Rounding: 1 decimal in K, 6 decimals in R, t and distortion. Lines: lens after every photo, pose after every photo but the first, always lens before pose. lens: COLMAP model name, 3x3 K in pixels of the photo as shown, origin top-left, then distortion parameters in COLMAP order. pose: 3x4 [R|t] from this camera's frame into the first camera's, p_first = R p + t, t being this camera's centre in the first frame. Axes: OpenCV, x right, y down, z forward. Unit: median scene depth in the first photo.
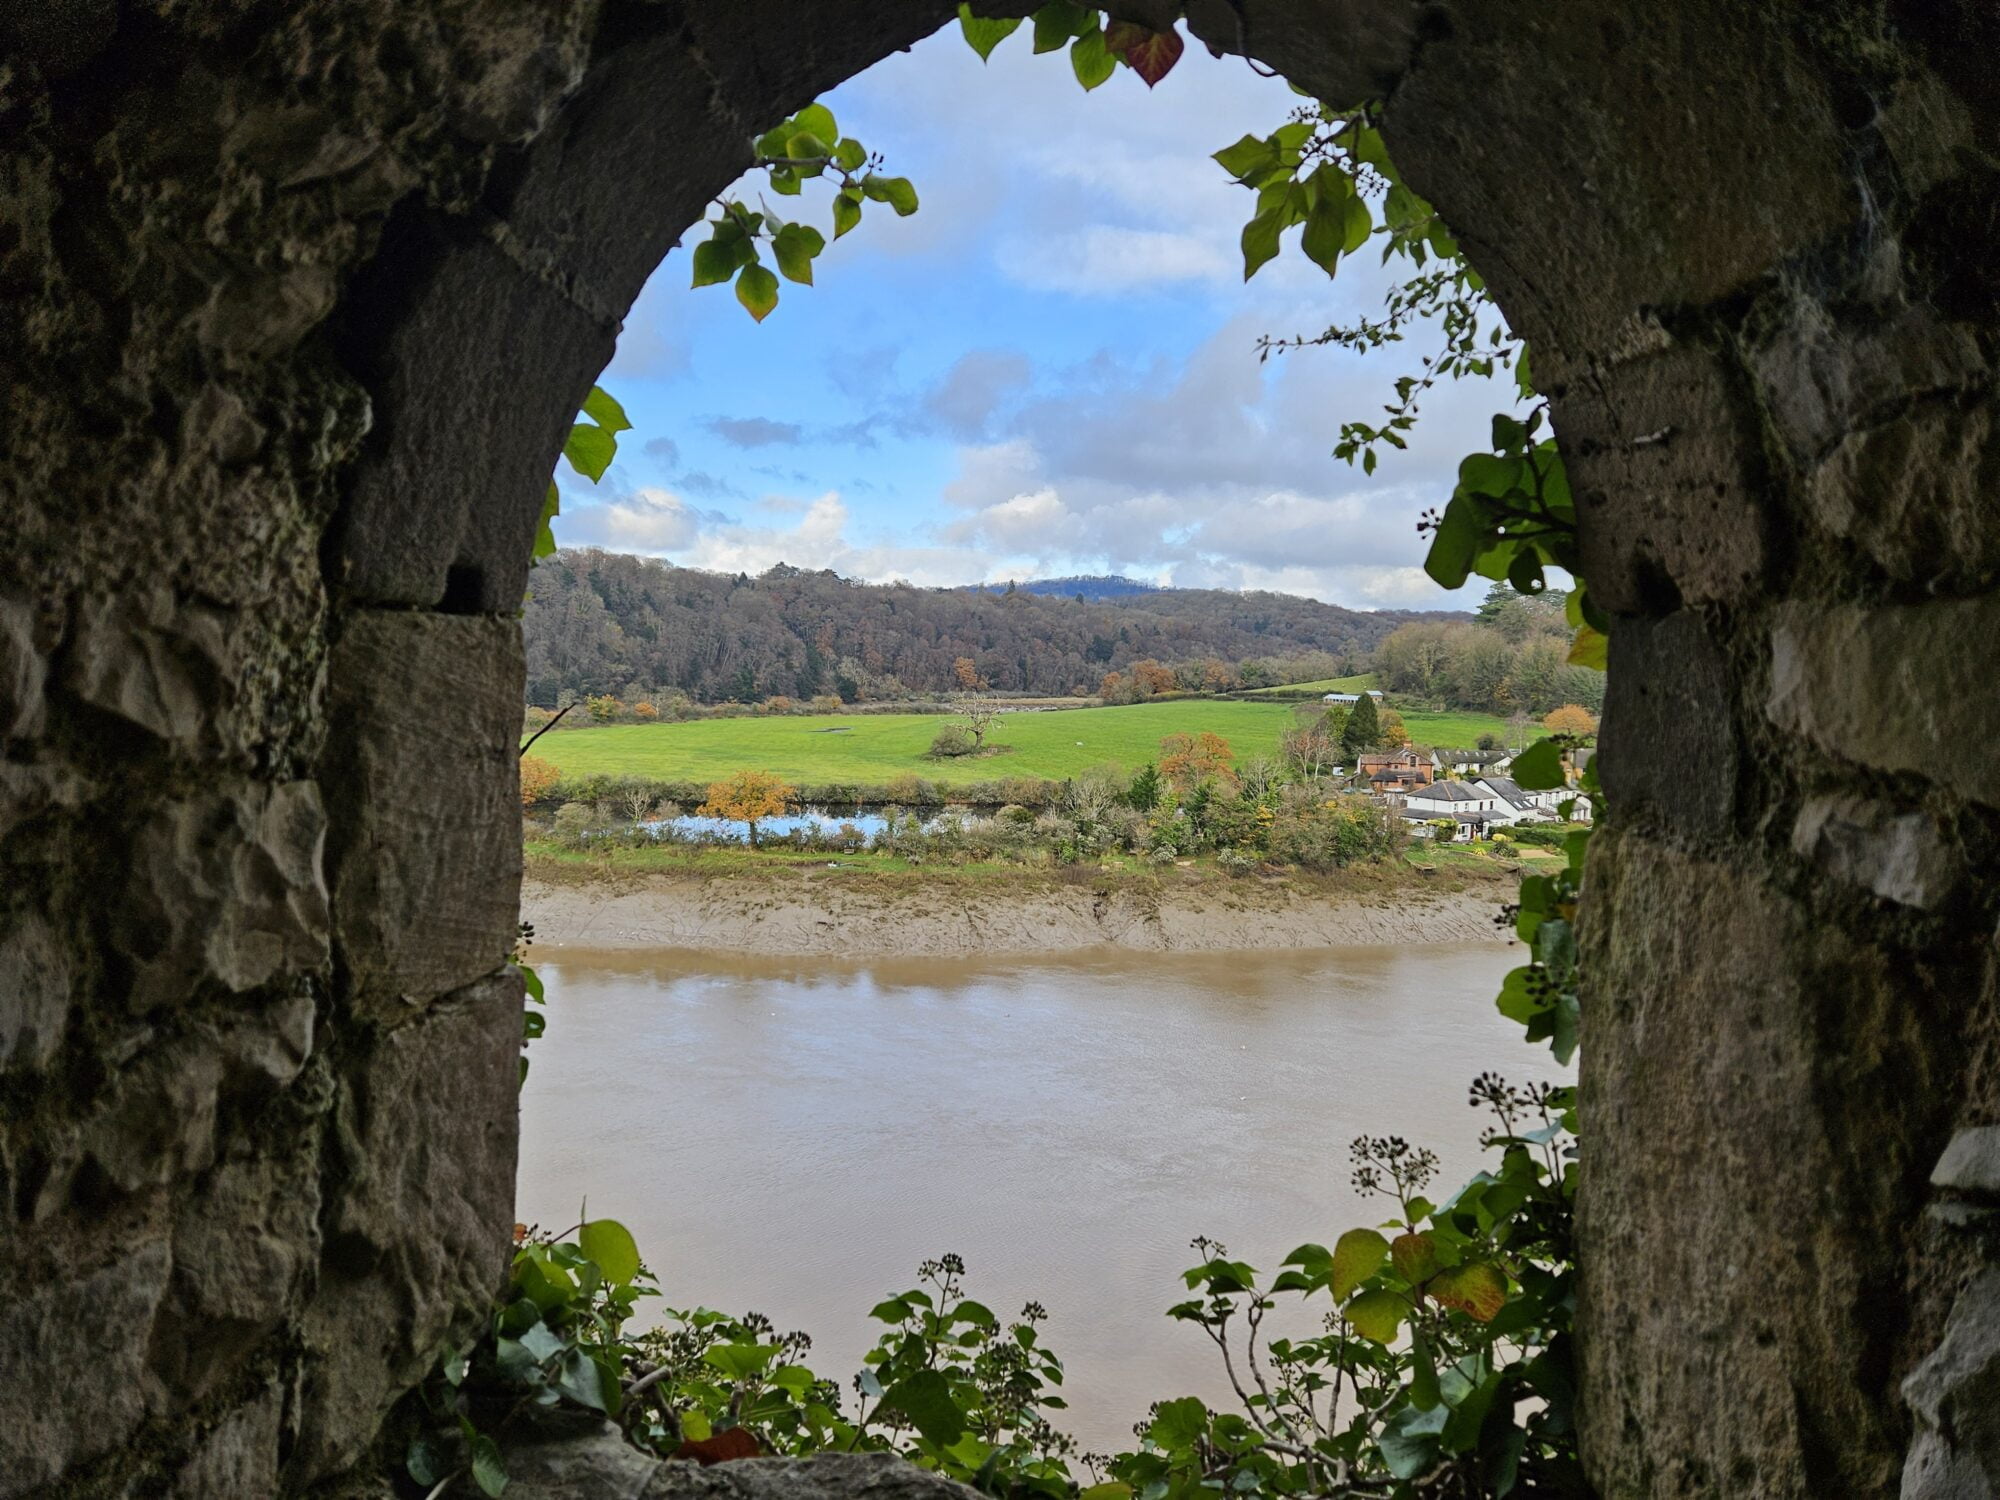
lens RADIAL K [[1292.2, 0, 1000.0], [0, 1292.2, 750.0], [0, 0, 1]] dist [0.085720, -0.067470]
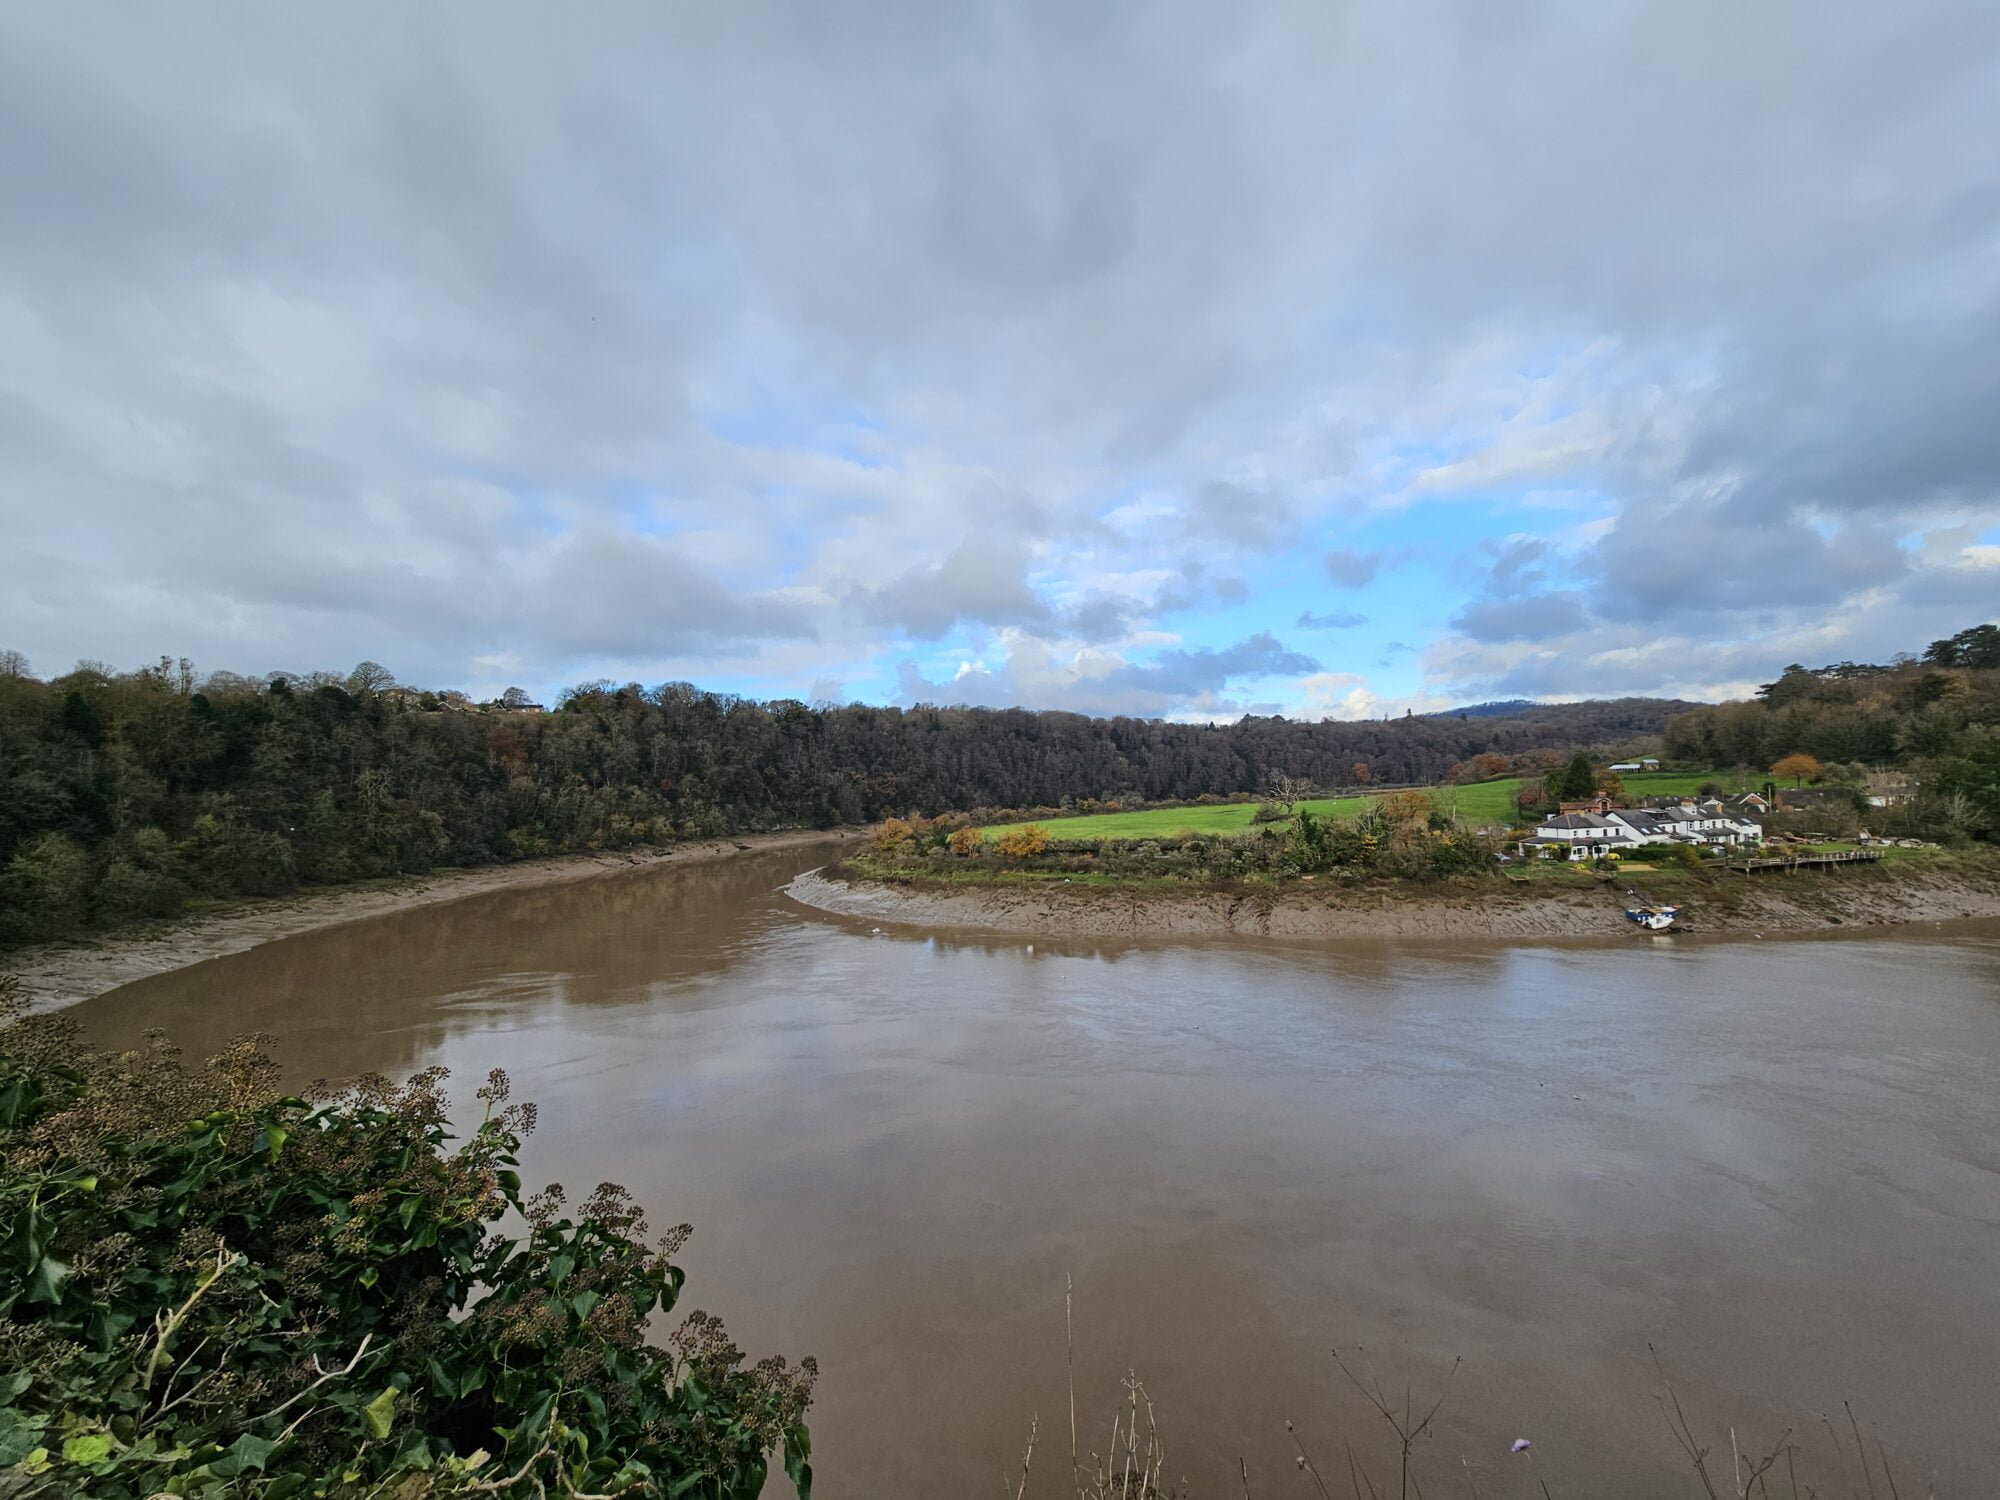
lens RADIAL K [[795.0, 0, 999.2], [0, 795.0, 775.6], [0, 0, 1]] dist [0.001109, 0.000243]
pose [[0.890923, -0.068719, -0.448926, 0.222900], [0.035985, 0.996060, -0.081057, 0.033098], [0.452727, 0.056061, 0.889885, 0.071841]]
